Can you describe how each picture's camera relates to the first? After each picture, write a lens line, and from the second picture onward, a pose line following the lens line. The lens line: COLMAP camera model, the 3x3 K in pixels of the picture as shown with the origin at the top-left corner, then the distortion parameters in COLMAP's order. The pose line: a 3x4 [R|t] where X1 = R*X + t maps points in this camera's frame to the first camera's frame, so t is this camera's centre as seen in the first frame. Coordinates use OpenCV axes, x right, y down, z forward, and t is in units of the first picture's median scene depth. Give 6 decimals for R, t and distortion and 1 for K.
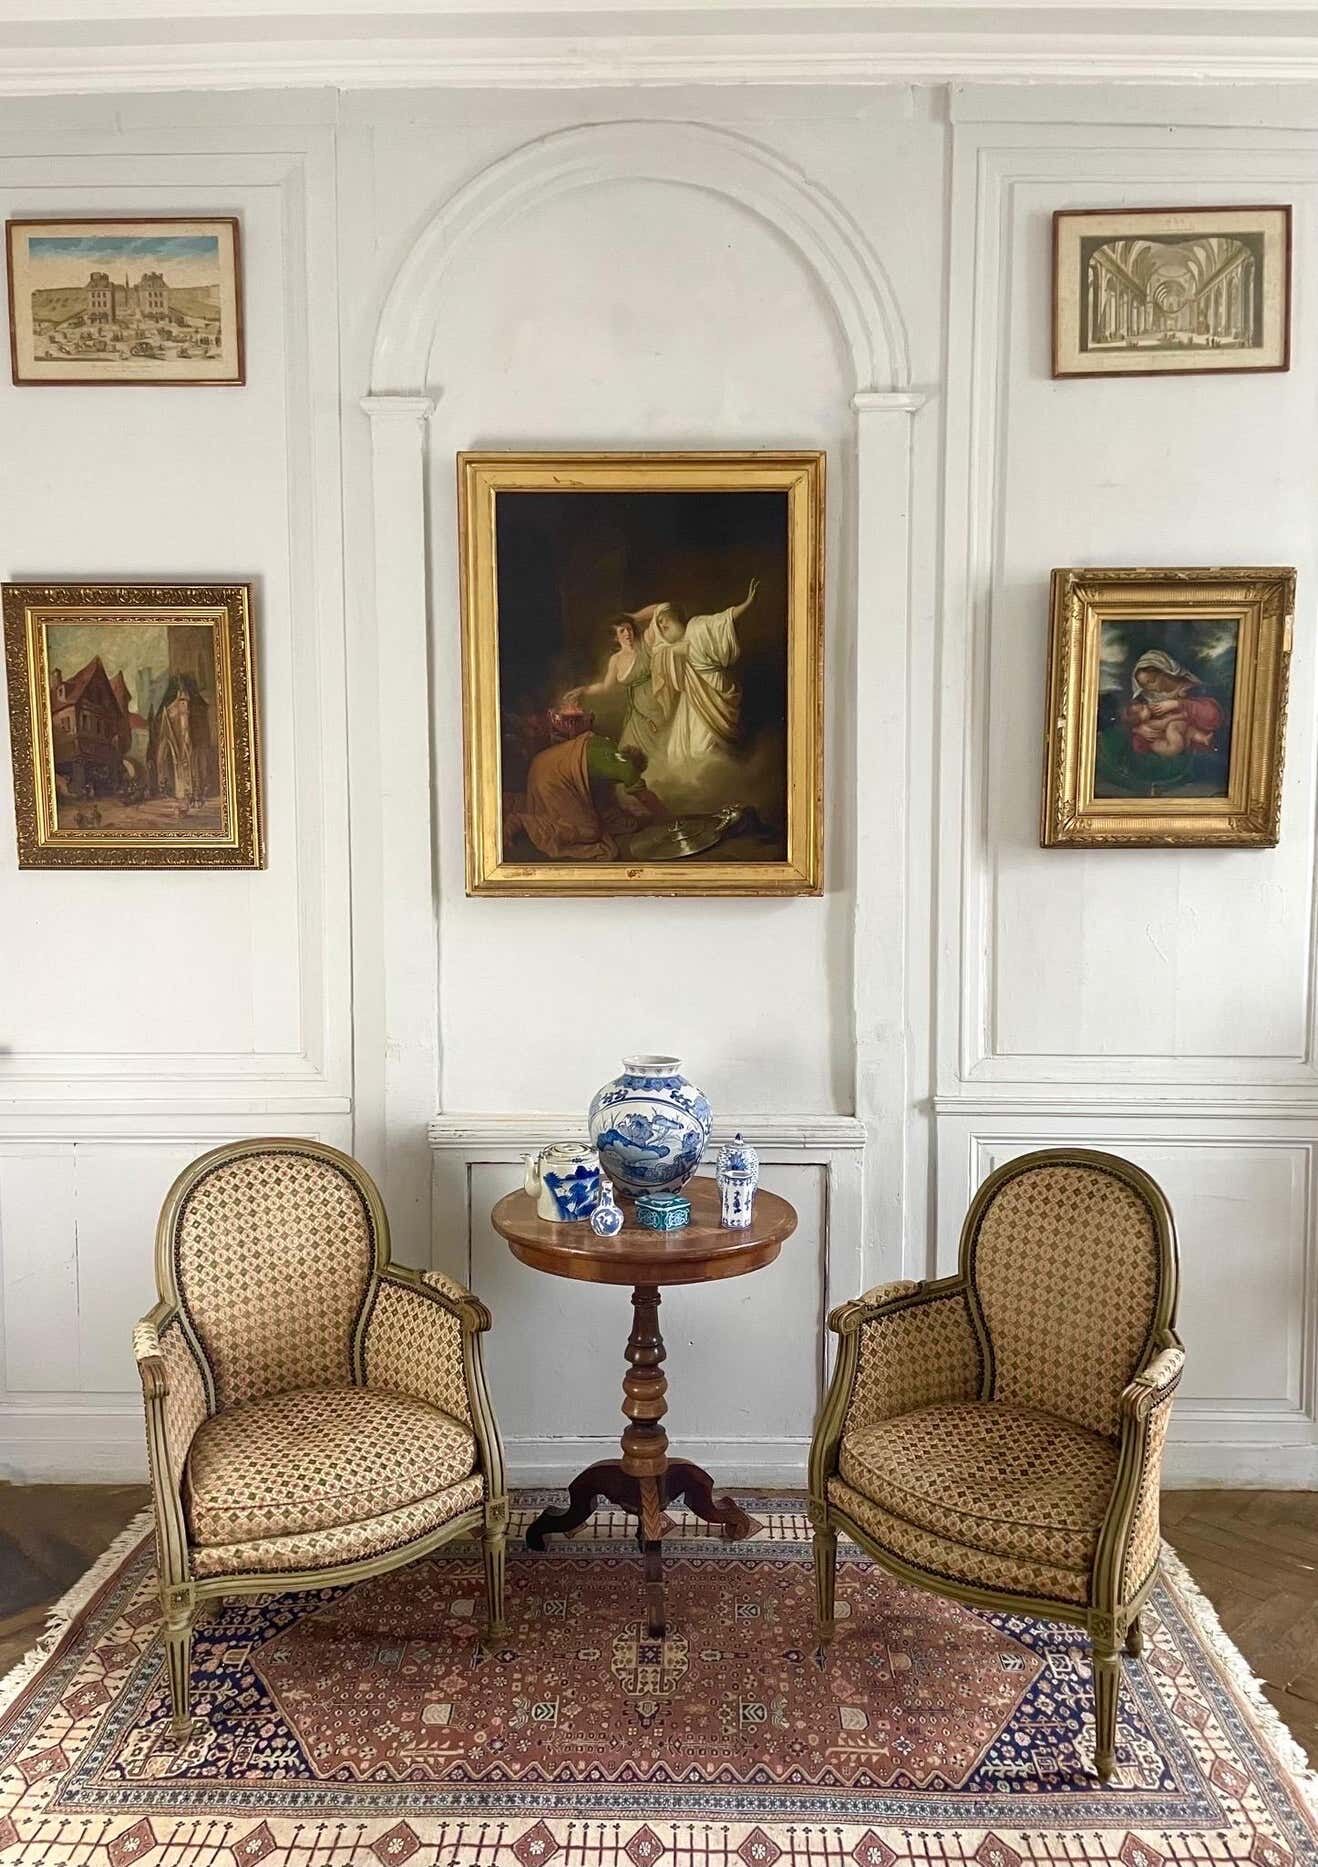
lens RADIAL K [[1383.6, 0, 669.7], [0, 1383.6, 922.6], [0, 0, 1]] dist [0.056399, -0.058985]
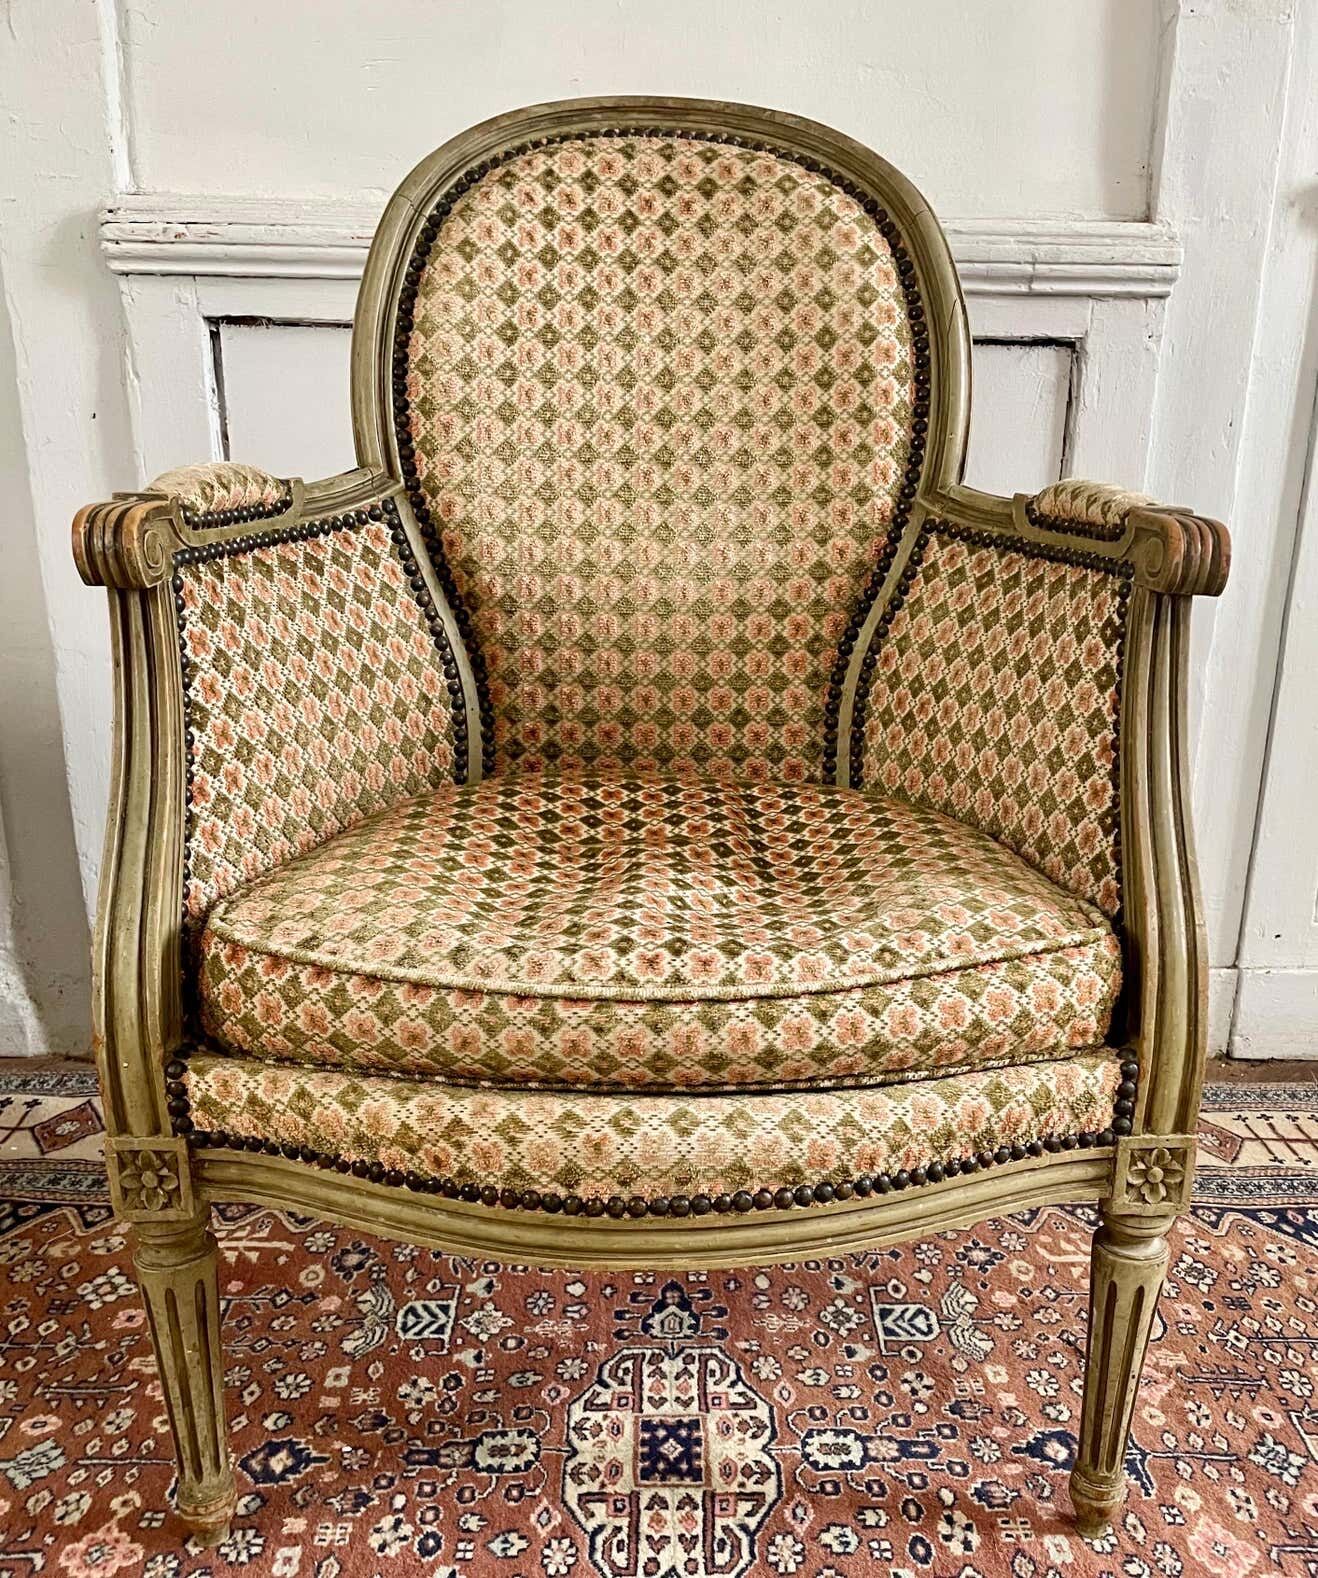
lens RADIAL K [[1413.5, 0, 709.0], [0, 1413.5, 930.0], [0, 0, 1]] dist [0.077499, -0.105128]
pose [[0.998945, 0.002208, 0.045868, -0.021559], [-0.014146, 0.965063, 0.261637, 0.290055], [-0.043688, -0.262010, 0.964076, 0.667501]]
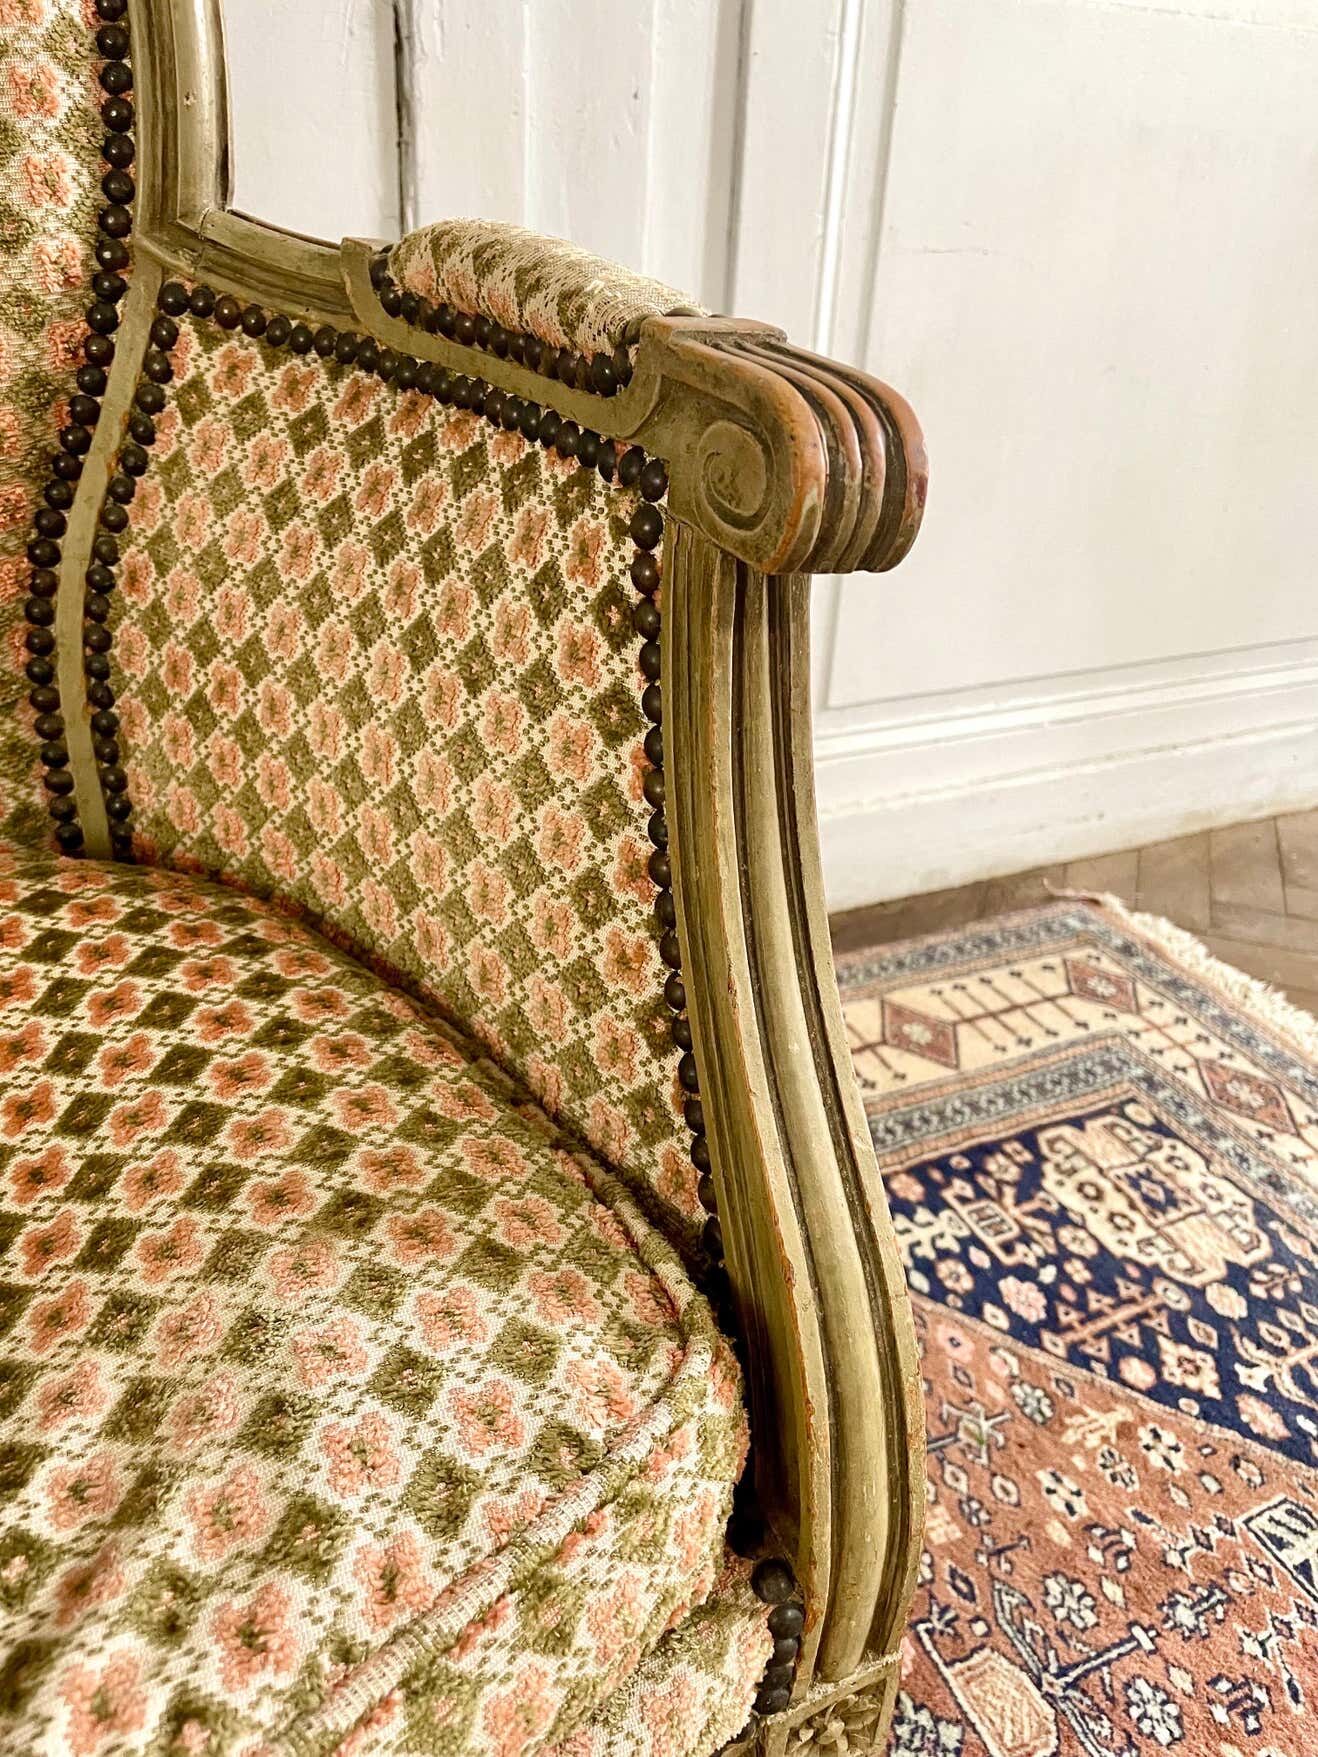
lens RADIAL K [[1347.9, 0, 664.6], [0, 1347.9, 864.2], [0, 0, 1]] dist [0.062250, -0.090076]
pose [[0.893140, -0.172210, 0.415505, 0.028087], [-0.023995, 0.904241, 0.426349, 0.273183], [-0.449138, -0.390759, 0.803481, 0.873074]]
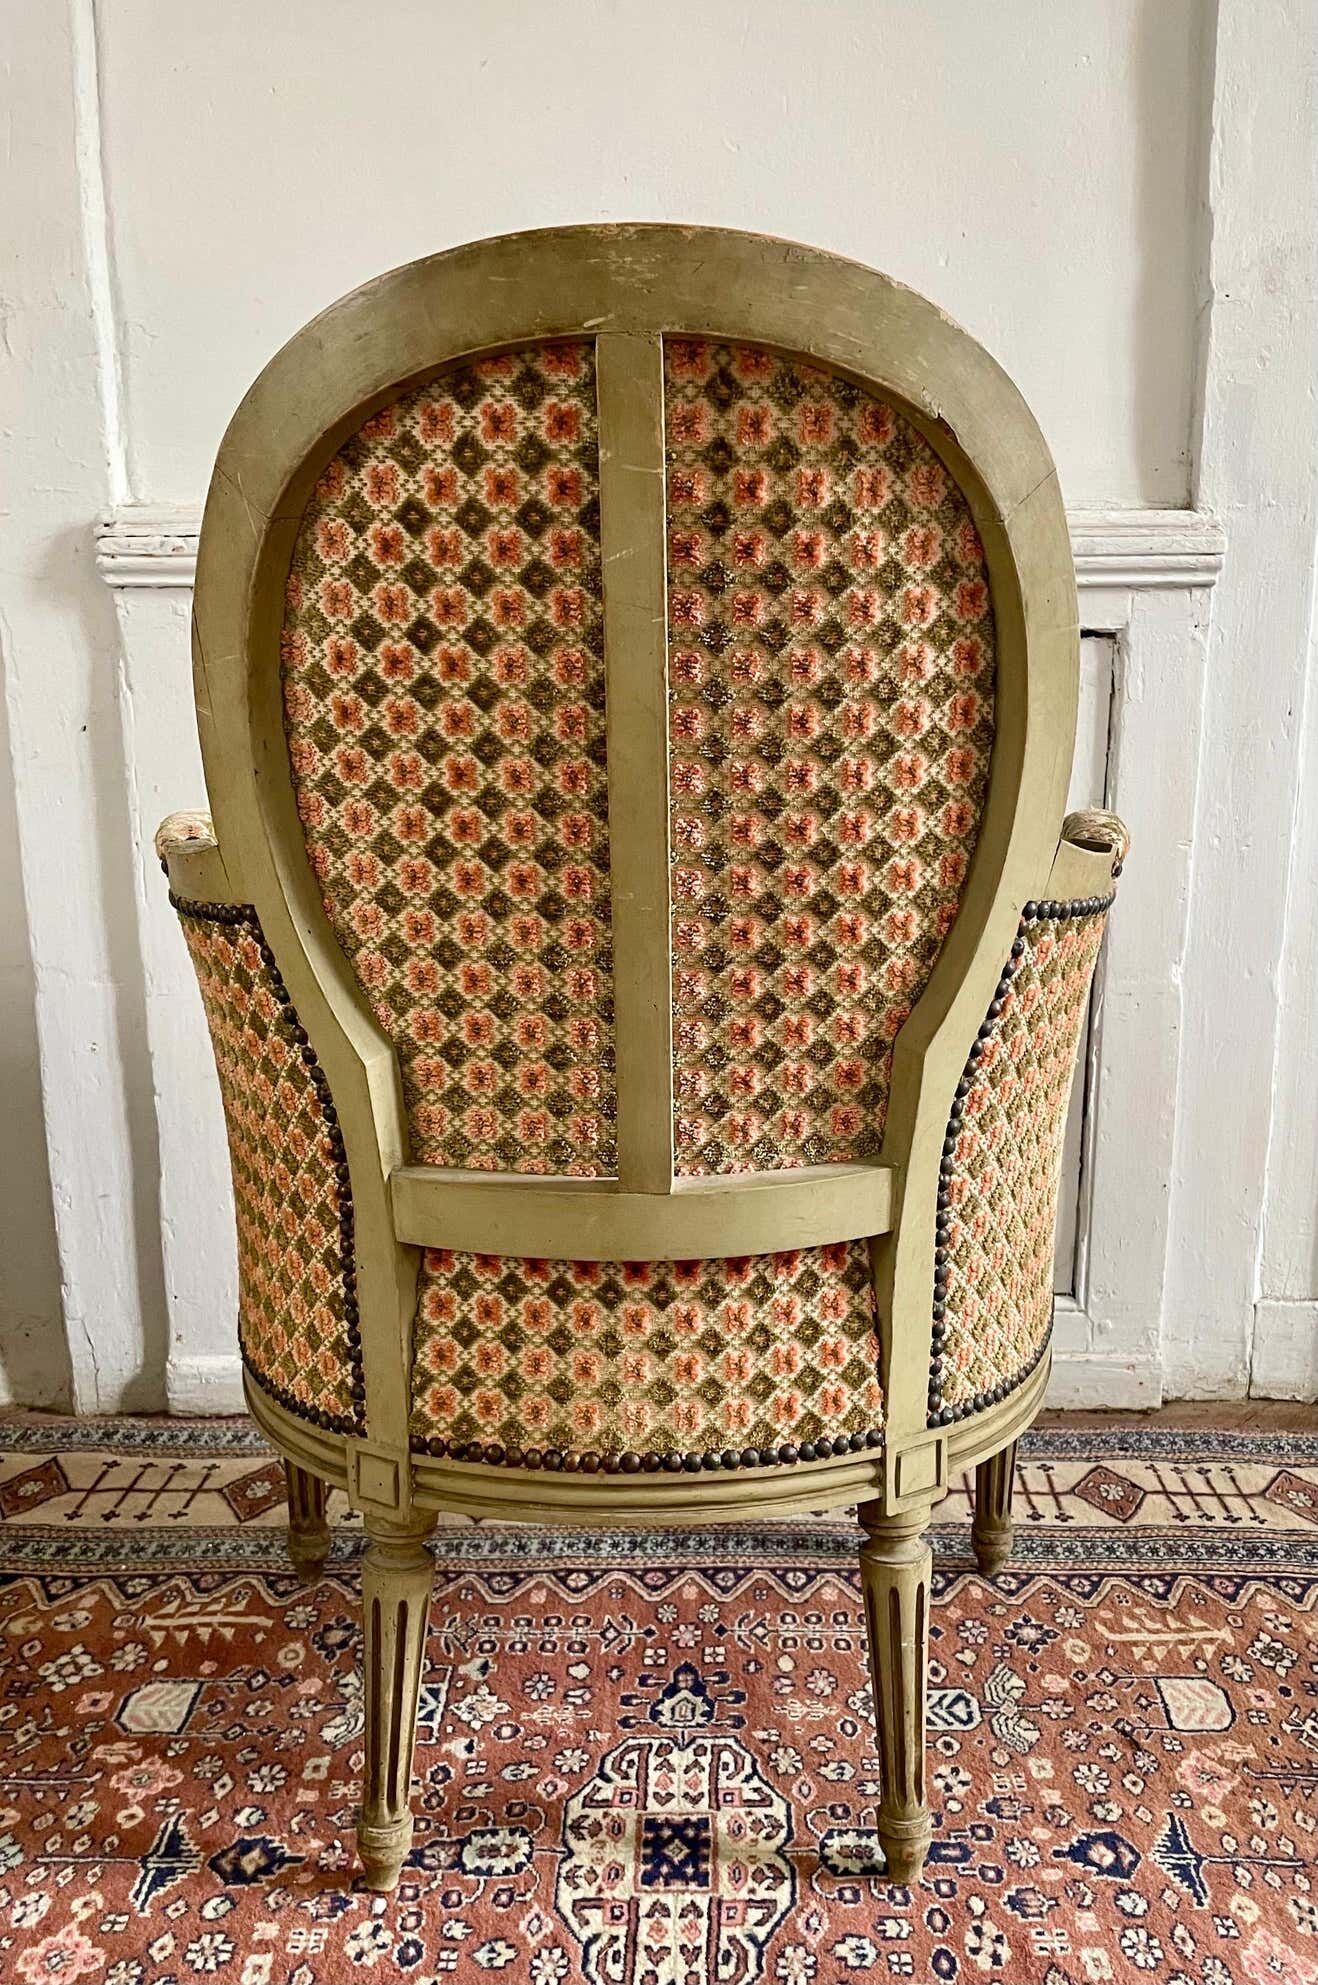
lens RADIAL K [[1685.1, 0, 717.7], [0, 1685.1, 1070.6], [0, 0, 1]] dist [0.071514, -0.097033]
pose [[0.999940, -0.004028, 0.010174, -0.007482], [0.002270, 0.985911, 0.167258, 0.267394], [-0.010705, -0.167225, 0.985861, 0.622295]]
